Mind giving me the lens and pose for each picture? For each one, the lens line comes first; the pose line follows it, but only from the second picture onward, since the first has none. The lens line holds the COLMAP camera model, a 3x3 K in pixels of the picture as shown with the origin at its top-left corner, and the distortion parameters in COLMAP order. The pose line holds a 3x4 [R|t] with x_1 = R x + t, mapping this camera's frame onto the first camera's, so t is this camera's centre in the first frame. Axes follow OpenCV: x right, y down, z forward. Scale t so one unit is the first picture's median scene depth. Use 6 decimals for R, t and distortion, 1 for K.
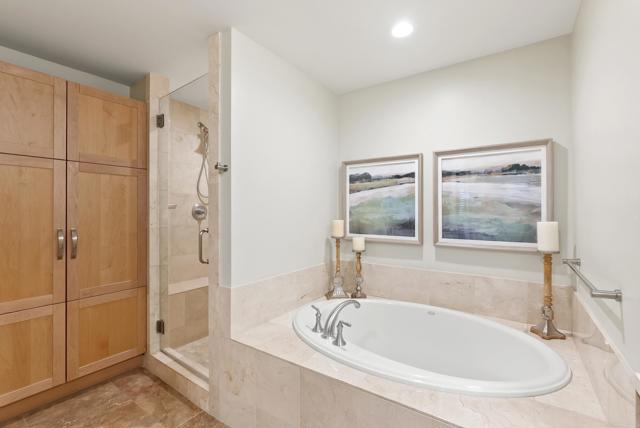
lens RADIAL K [[289.7, 0, 322.0], [0, 289.7, 210.1], [0, 0, 1]] dist [-0.008839, 0.003977]
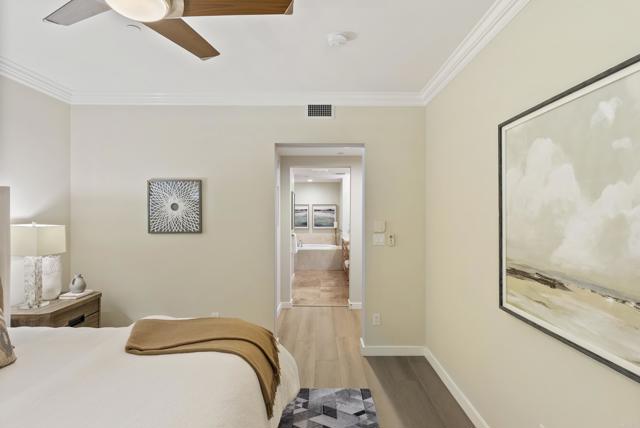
lens RADIAL K [[355.7, 0, 320.8], [0, 355.7, 215.0], [0, 0, 1]] dist [0.000118, 0.000006]
pose [[0.820491, 0.004443, 0.571642, -2.312038], [-0.000723, 0.999977, -0.006735, -0.029665], [-0.571658, 0.005113, 0.820476, -3.061678]]
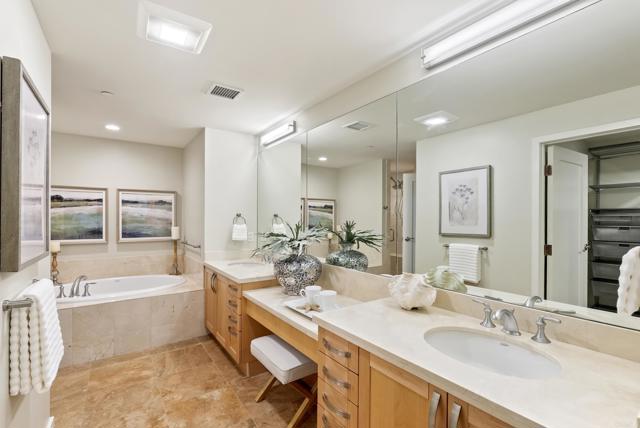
lens RADIAL K [[289.7, 0, 322.9], [0, 289.7, 219.0], [0, 0, 1]] dist [-0.008839, 0.003977]
pose [[0.326369, 0.002345, 0.945239, -0.871858], [-0.000972, 0.999997, -0.002145, -0.017057], [-0.945242, -0.000218, 0.326371, -0.751290]]
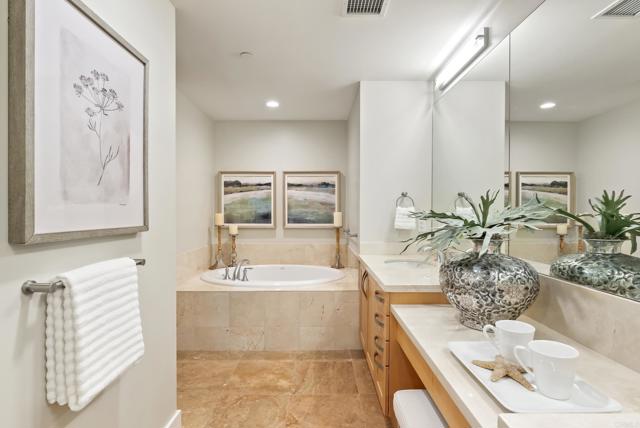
lens RADIAL K [[320.5, 0, 321.8], [0, 320.5, 214.5], [0, 0, 1]] dist [-0.007179, 0.001775]
pose [[0.815646, -0.003941, 0.578538, -0.506954], [-0.000545, 0.999971, 0.007579, 0.032107], [-0.578551, -0.006497, 0.815620, -0.638375]]
